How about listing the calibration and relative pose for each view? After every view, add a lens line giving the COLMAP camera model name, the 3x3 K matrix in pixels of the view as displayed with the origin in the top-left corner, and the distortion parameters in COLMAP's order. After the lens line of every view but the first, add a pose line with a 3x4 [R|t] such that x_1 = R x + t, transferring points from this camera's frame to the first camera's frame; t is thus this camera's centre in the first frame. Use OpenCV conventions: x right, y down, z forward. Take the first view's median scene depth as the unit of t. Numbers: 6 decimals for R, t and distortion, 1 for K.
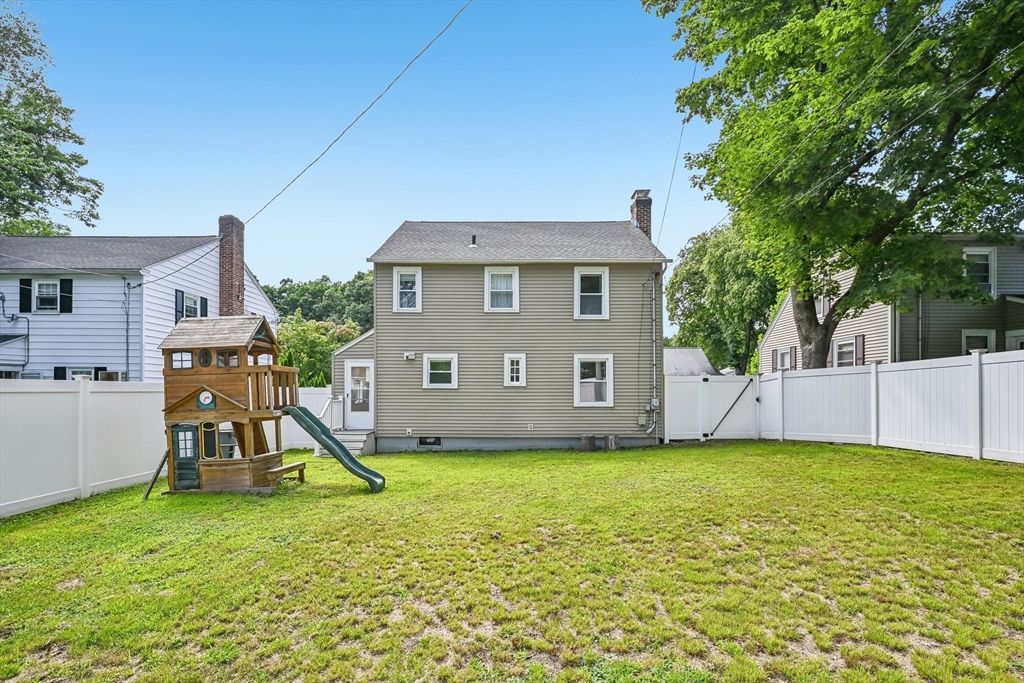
lens RADIAL K [[513.6, 0, 508.4], [0, 513.6, 383.9], [0, 0, 1]] dist [-0.000655, 0.000695]
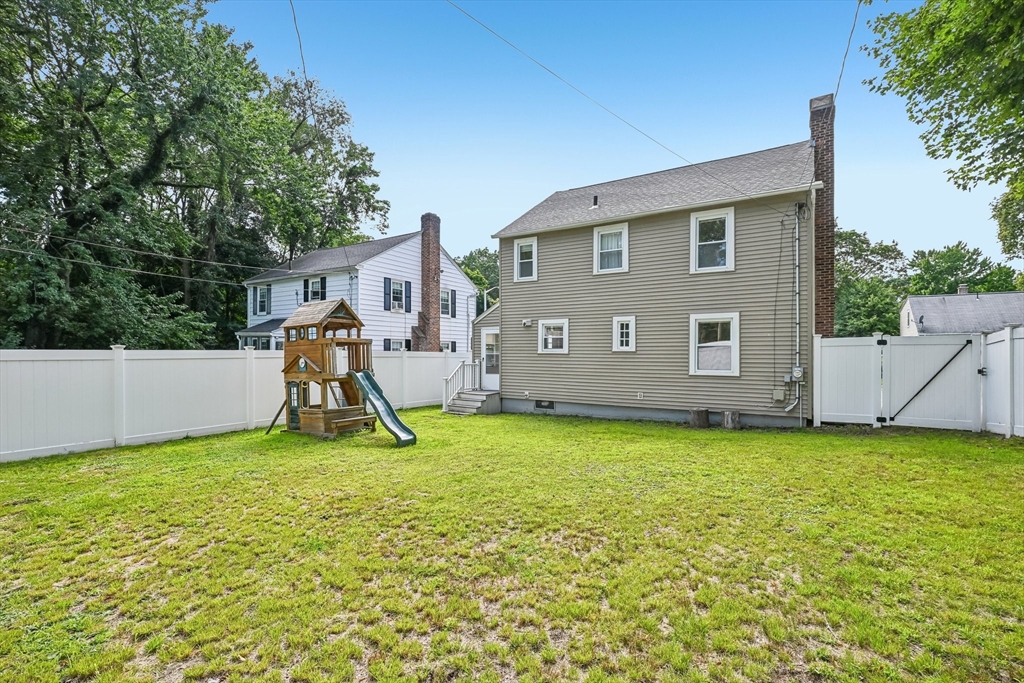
lens RADIAL K [[488.1, 0, 493.8], [0, 488.1, 350.2], [0, 0, 1]] dist [-0.000431, -0.000177]
pose [[0.830311, -0.001623, -0.557299, 0.310241], [0.007977, 0.999928, 0.008974, -0.007353], [0.557244, -0.011897, 0.830264, 0.129936]]
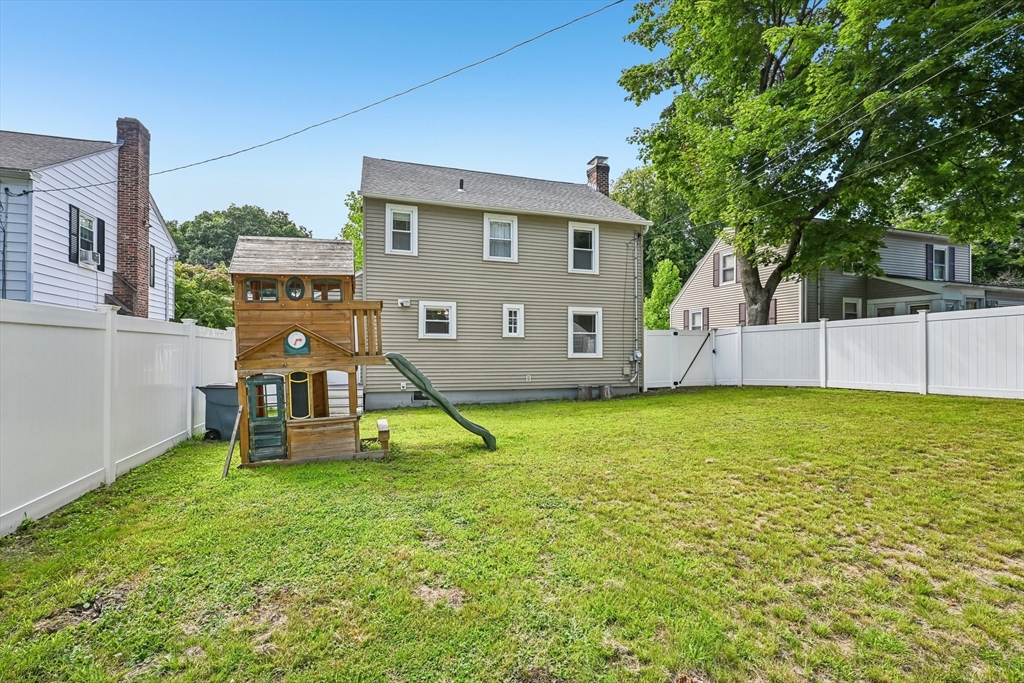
lens RADIAL K [[494.7, 0, 509.1], [0, 494.7, 342.2], [0, 0, 1]] dist [-0.000114, -0.000627]
pose [[0.941871, 0.008906, 0.335855, -0.312408], [-0.007978, 0.999960, -0.004143, 0.017909], [-0.335879, 0.001223, 0.941904, 0.109924]]
